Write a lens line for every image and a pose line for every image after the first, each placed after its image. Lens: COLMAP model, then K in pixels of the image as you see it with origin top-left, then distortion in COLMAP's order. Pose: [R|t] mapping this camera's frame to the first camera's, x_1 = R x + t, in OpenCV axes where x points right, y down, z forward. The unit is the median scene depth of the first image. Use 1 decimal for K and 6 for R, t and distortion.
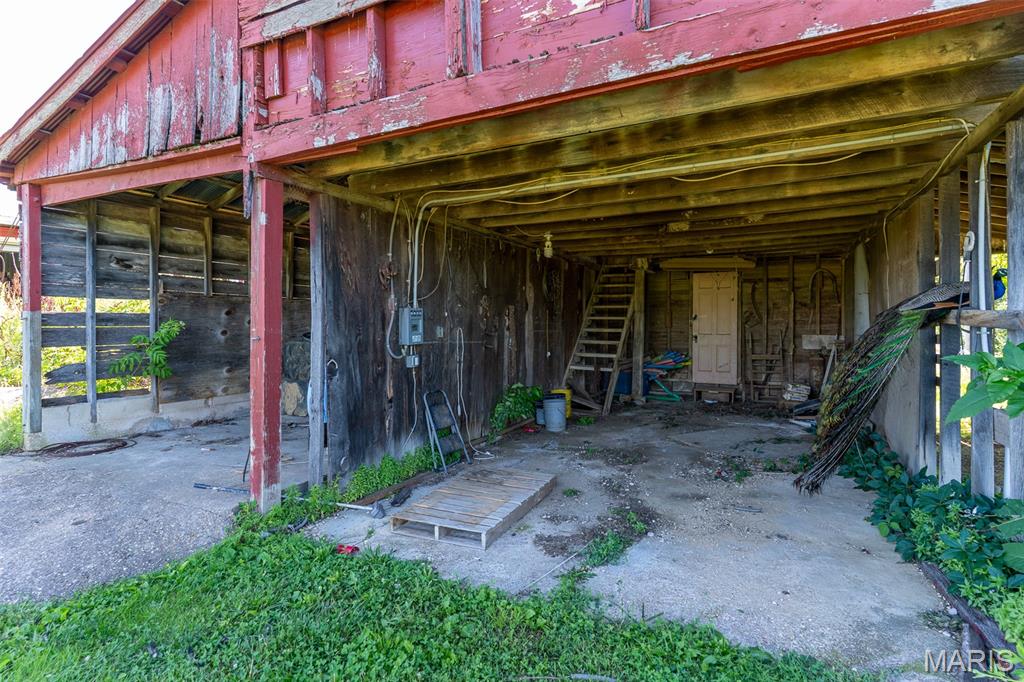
lens RADIAL K [[553.8, 0, 488.5], [0, 553.8, 324.3], [0, 0, 1]] dist [-0.003802, -0.000736]
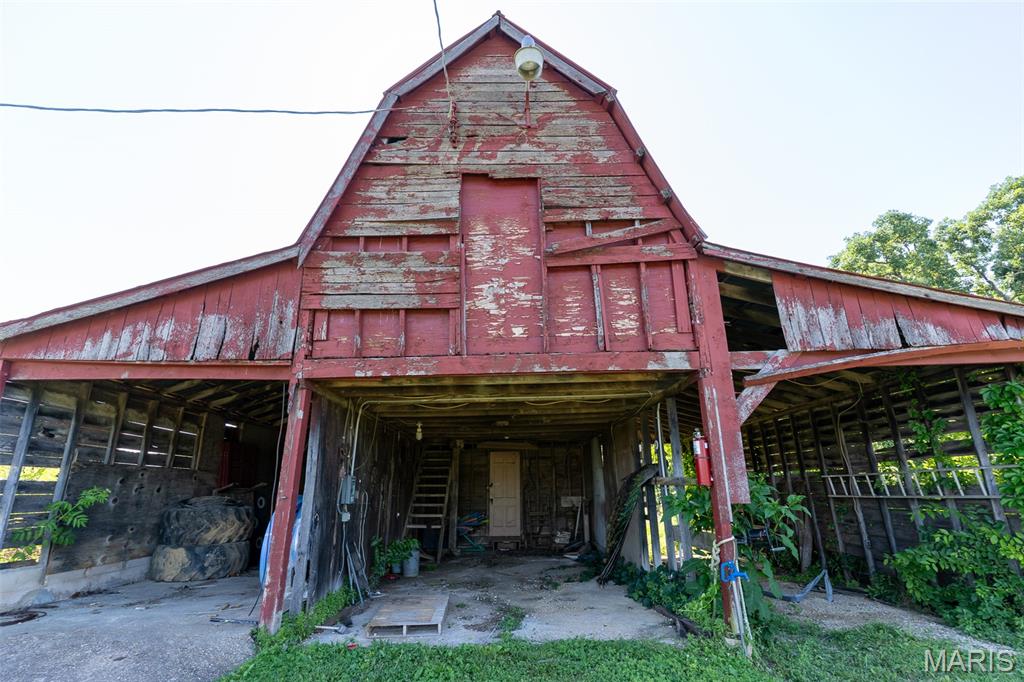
lens RADIAL K [[505.1, 0, 514.3], [0, 505.1, 338.7], [0, 0, 1]] dist [0.001895, -0.000041]
pose [[0.884003, 0.125534, 0.450312, -0.310086], [0.013316, 0.956118, -0.292679, 0.013949], [-0.467292, 0.264726, 0.843539, -0.287500]]
